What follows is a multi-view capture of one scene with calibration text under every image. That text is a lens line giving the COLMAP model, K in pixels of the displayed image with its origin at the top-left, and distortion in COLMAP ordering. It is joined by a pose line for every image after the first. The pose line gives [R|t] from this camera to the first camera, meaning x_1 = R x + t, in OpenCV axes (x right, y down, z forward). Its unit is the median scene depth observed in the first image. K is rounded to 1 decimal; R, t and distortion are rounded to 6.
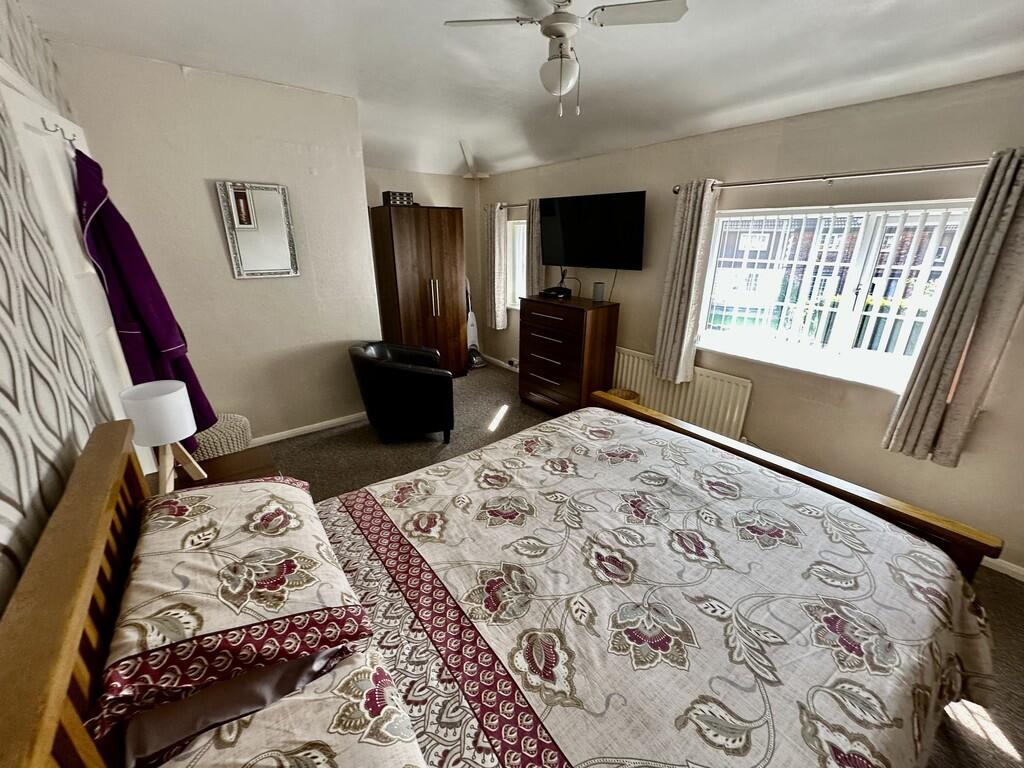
lens RADIAL K [[408.7, 0, 510.6], [0, 408.7, 381.4], [0, 0, 1]] dist [-0.002402, 0.000646]
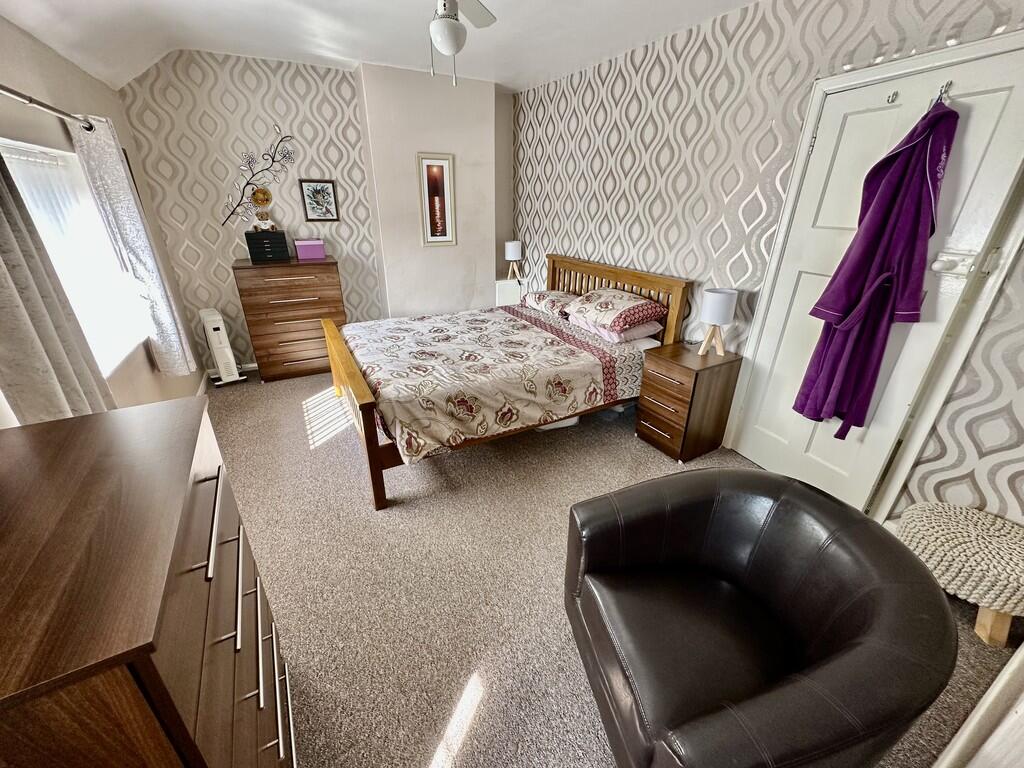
lens RADIAL K [[408.7, 0, 510.6], [0, 408.7, 381.4], [0, 0, 1]] dist [-0.002402, 0.000646]
pose [[-0.989074, -0.068417, 0.130579, -0.280255], [0.039745, 0.729219, 0.683125, -0.936131], [-0.141958, 0.680851, -0.718533, 2.710041]]
